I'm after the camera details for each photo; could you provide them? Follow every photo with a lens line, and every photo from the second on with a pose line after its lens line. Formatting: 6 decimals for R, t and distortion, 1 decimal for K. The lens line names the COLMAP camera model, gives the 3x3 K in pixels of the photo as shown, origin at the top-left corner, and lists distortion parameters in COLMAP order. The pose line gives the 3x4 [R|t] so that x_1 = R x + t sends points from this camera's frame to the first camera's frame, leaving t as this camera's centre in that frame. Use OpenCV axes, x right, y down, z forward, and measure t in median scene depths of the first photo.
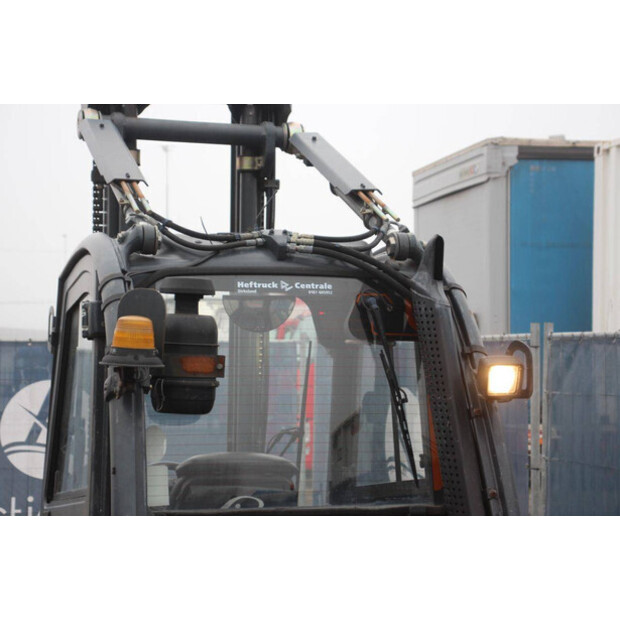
lens RADIAL K [[1464.8, 0, 310.0], [0, 1464.8, 310.0], [0, 0, 1]] dist [0.404018, 0.355609]
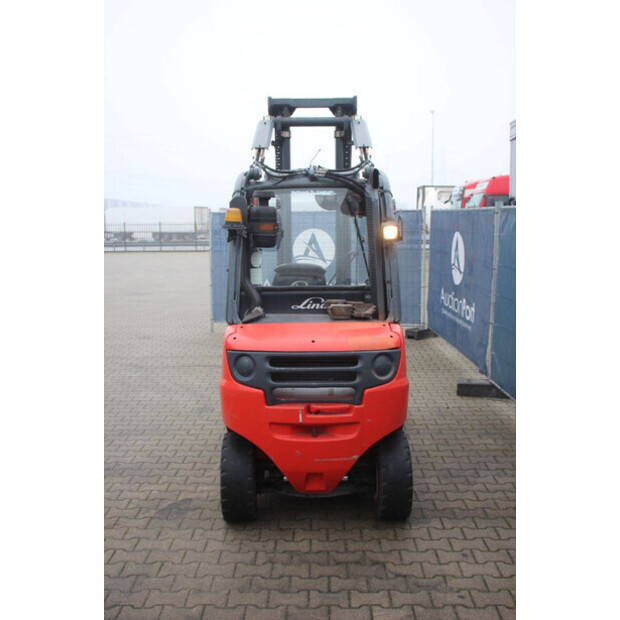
lens RADIAL K [[691.1, 0, 310.0], [0, 691.1, 310.0], [0, 0, 1]] dist [-0.020728, -0.013336]
pose [[0.960640, 0.022987, -0.276844, 0.280938], [0.024158, 0.985882, 0.165688, -0.013708], [0.276745, -0.165855, 0.946522, -0.071773]]
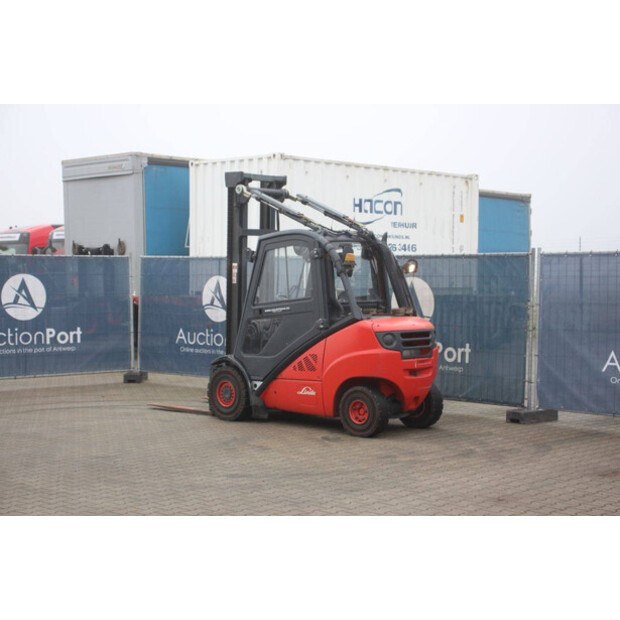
lens RADIAL K [[1152.5, 0, 310.0], [0, 1152.5, 310.0], [0, 0, 1]] dist [0.255949, 0.084813]
pose [[0.847124, -0.021979, 0.530941, -1.692712], [-0.015960, 0.997641, 0.066763, -0.045739], [-0.531156, -0.065031, 0.844775, -1.489042]]
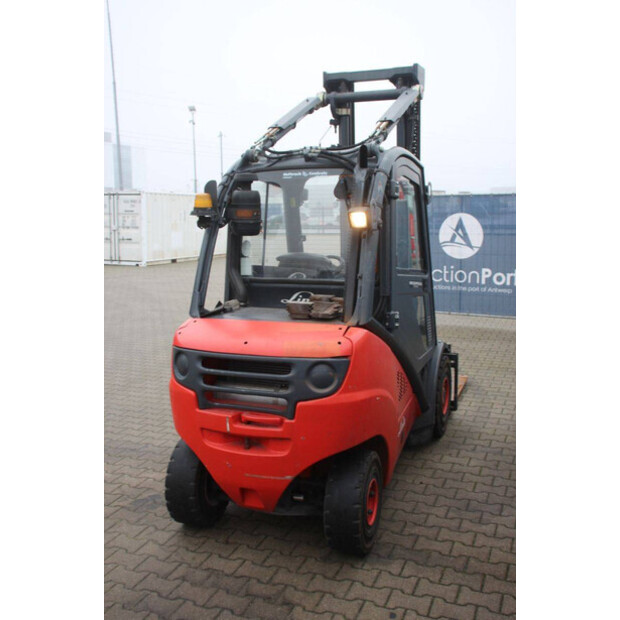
lens RADIAL K [[664.7, 0, 310.0], [0, 664.7, 310.0], [0, 0, 1]] dist [-0.035631, 0.010814]
pose [[0.799626, 0.076087, -0.595658, 0.552652], [0.042512, 0.982279, 0.182541, 0.001474], [0.598992, -0.171288, 0.782221, 0.225579]]
